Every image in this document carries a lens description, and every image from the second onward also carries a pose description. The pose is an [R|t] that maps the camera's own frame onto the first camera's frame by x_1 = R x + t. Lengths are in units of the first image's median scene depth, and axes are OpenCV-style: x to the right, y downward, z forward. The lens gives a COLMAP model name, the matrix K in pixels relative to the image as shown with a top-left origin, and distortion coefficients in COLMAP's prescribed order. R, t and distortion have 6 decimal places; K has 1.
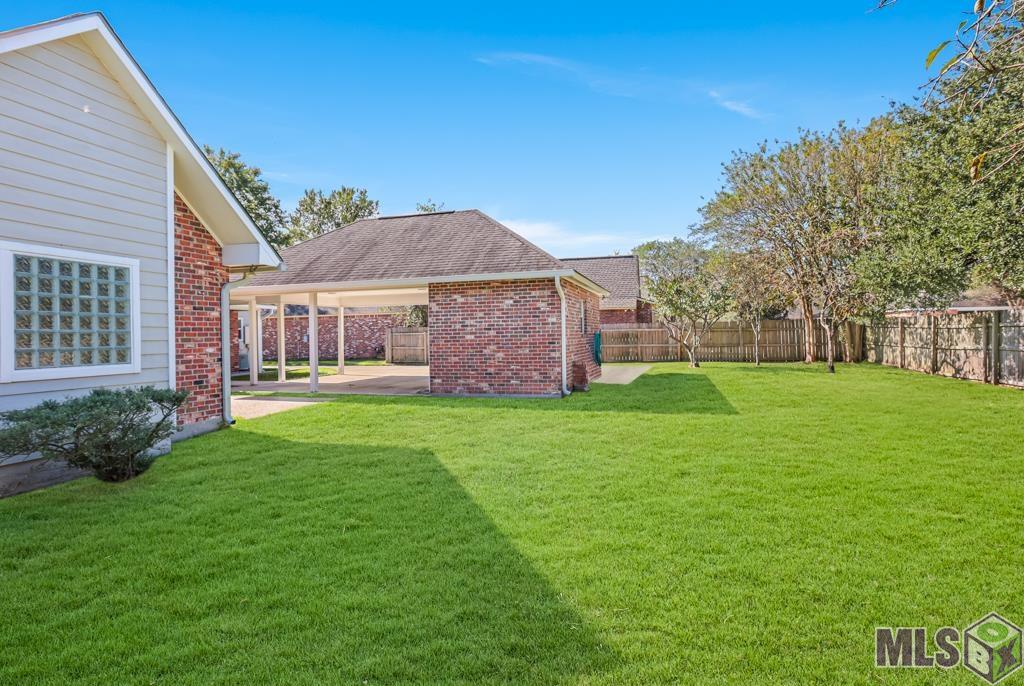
lens RADIAL K [[478.6, 0, 511.1], [0, 478.6, 337.1], [0, 0, 1]] dist [-0.033294, 0.000087]
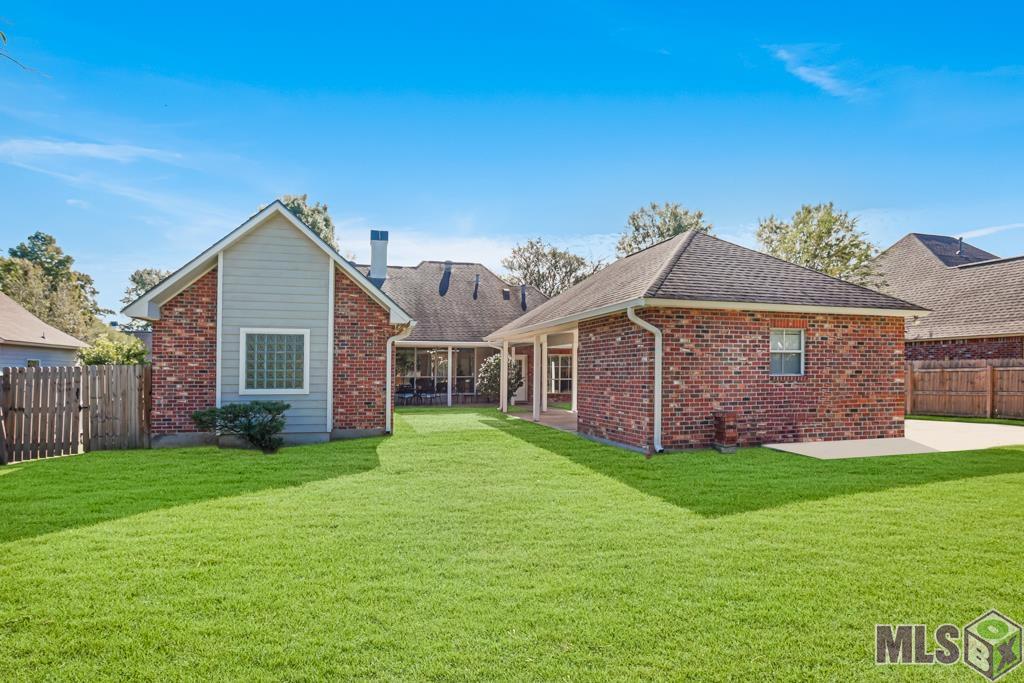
lens RADIAL K [[477.3, 0, 512.4], [0, 477.3, 363.1], [0, 0, 1]] dist [-0.056658, 0.000063]
pose [[0.596383, 0.001145, -0.802699, 0.811538], [-0.011999, 0.999900, -0.007489, -0.027085], [0.802610, 0.014098, 0.596337, 0.428981]]
